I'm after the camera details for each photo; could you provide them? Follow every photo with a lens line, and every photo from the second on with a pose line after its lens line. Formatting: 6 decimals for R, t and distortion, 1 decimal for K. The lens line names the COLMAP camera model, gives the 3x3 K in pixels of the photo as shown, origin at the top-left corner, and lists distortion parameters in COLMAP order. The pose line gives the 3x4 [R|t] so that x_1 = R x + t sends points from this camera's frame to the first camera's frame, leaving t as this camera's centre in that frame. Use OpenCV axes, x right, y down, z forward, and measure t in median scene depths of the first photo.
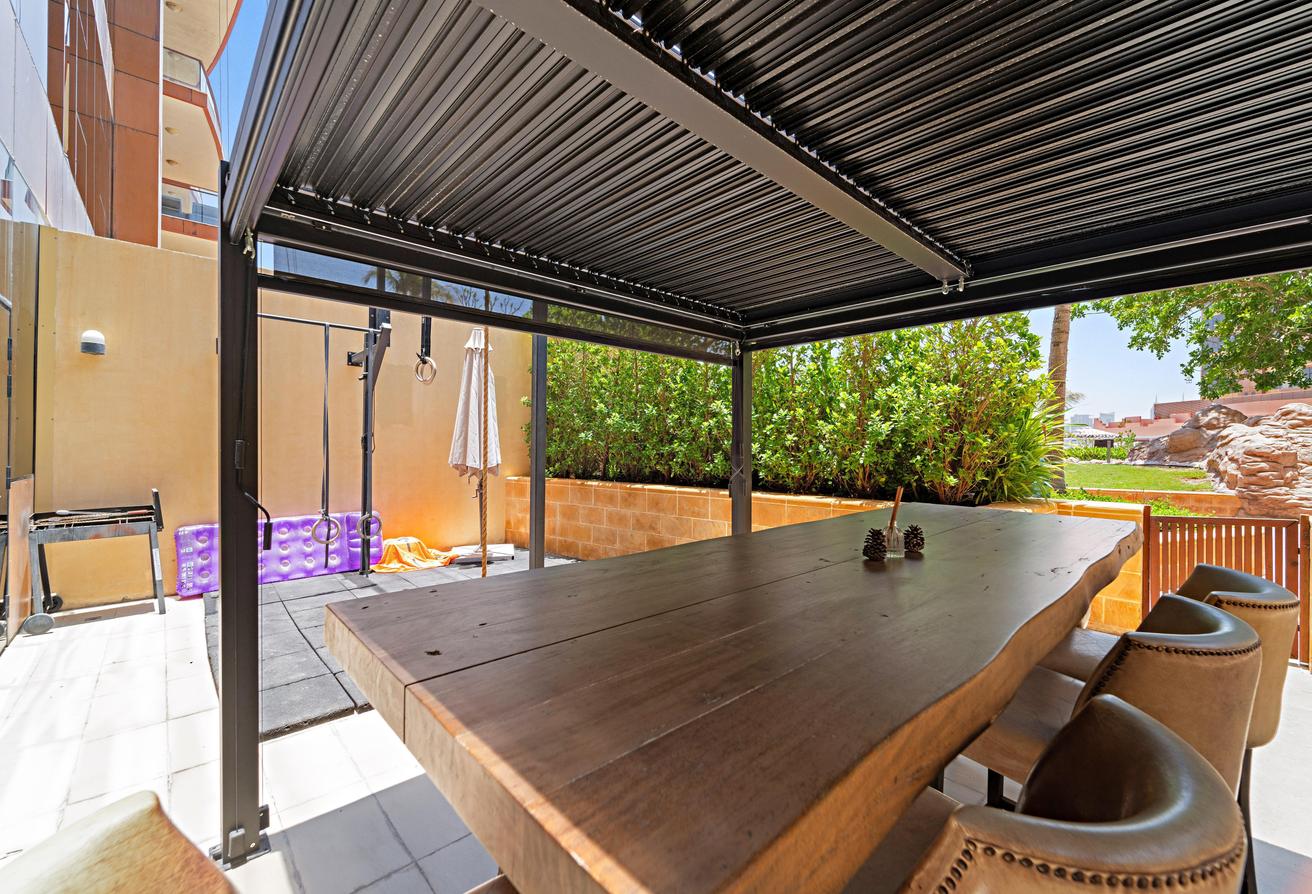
lens RADIAL K [[525.7, 0, 657.9], [0, 525.7, 446.2], [0, 0, 1]] dist [-0.002795, -0.000005]
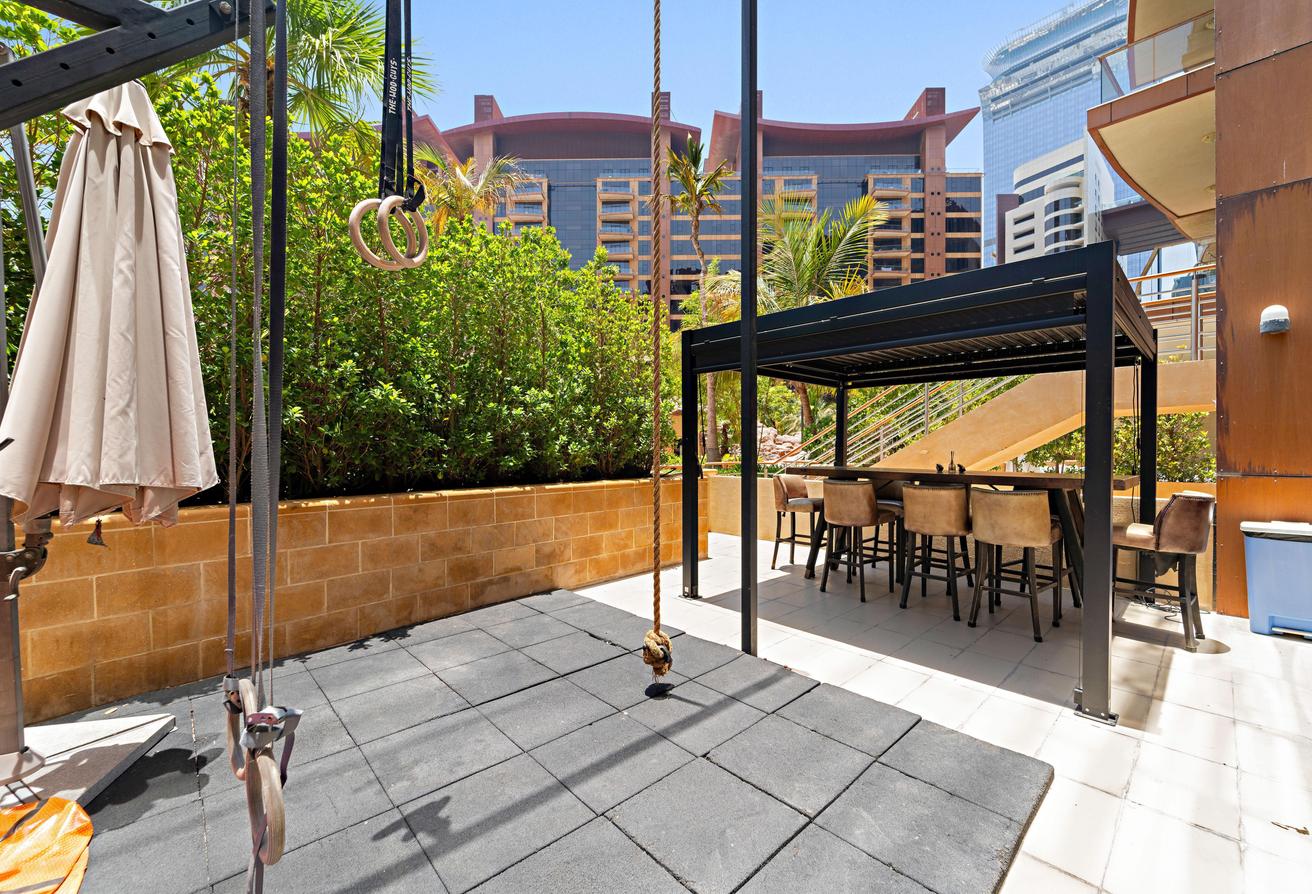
lens RADIAL K [[525.7, 0, 655.3], [0, 525.7, 447.9], [0, 0, 1]] dist [-0.002795, -0.000005]
pose [[0.017524, -0.008109, 0.999814, -0.716100], [0.001666, 0.999966, 0.008081, 0.009852], [-0.999845, 0.001525, 0.017536, 0.697042]]
